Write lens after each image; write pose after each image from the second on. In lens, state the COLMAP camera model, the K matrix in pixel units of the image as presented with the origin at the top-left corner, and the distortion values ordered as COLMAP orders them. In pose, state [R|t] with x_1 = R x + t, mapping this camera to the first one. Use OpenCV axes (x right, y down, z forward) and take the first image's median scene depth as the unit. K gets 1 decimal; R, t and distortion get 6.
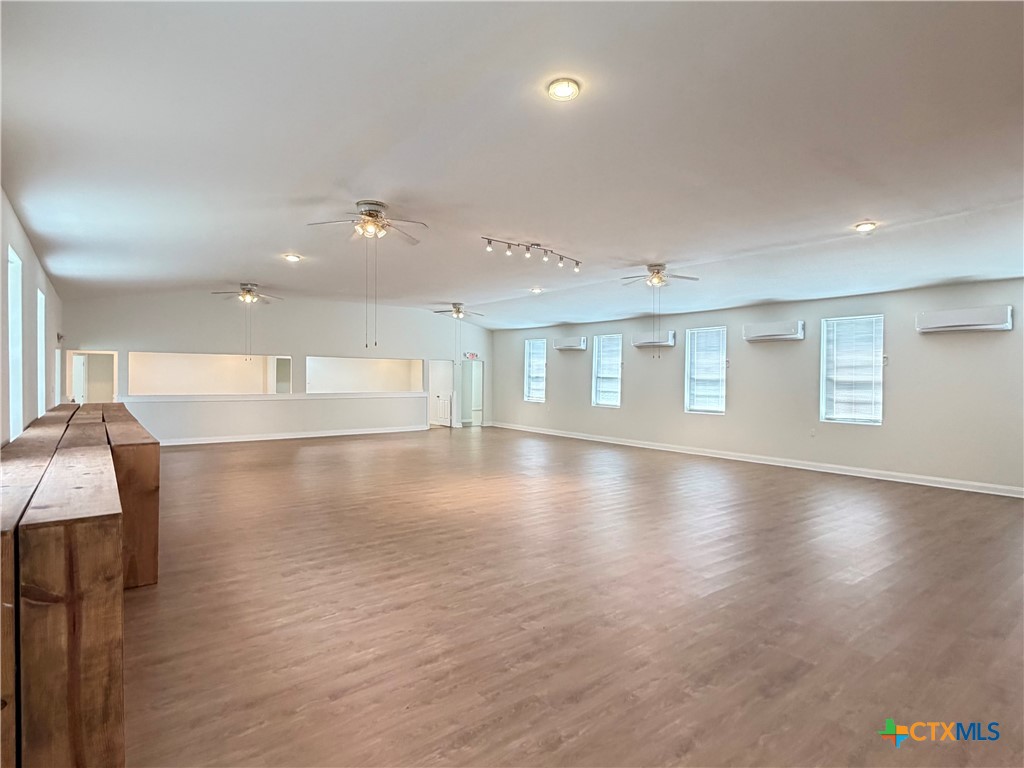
lens RADIAL K [[546.6, 0, 512.0], [0, 546.6, 384.0], [0, 0, 1]] dist [-0.000842, 0.000490]
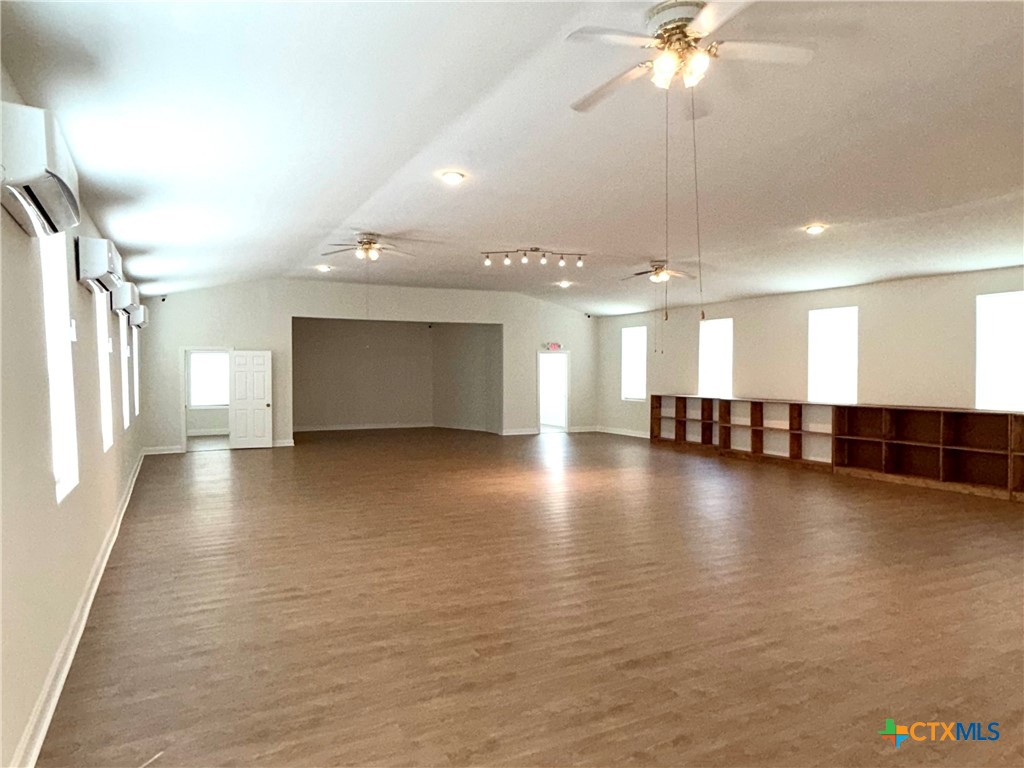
lens RADIAL K [[652.5, 0, 512.0], [0, 652.5, 384.0], [0, 0, 1]] dist [0.004201, 0.001126]
pose [[0.987605, -0.005773, -0.156855, 0.202302], [0.006571, 0.999968, 0.004571, 0.005547], [0.156824, -0.005545, 0.987611, -0.288261]]
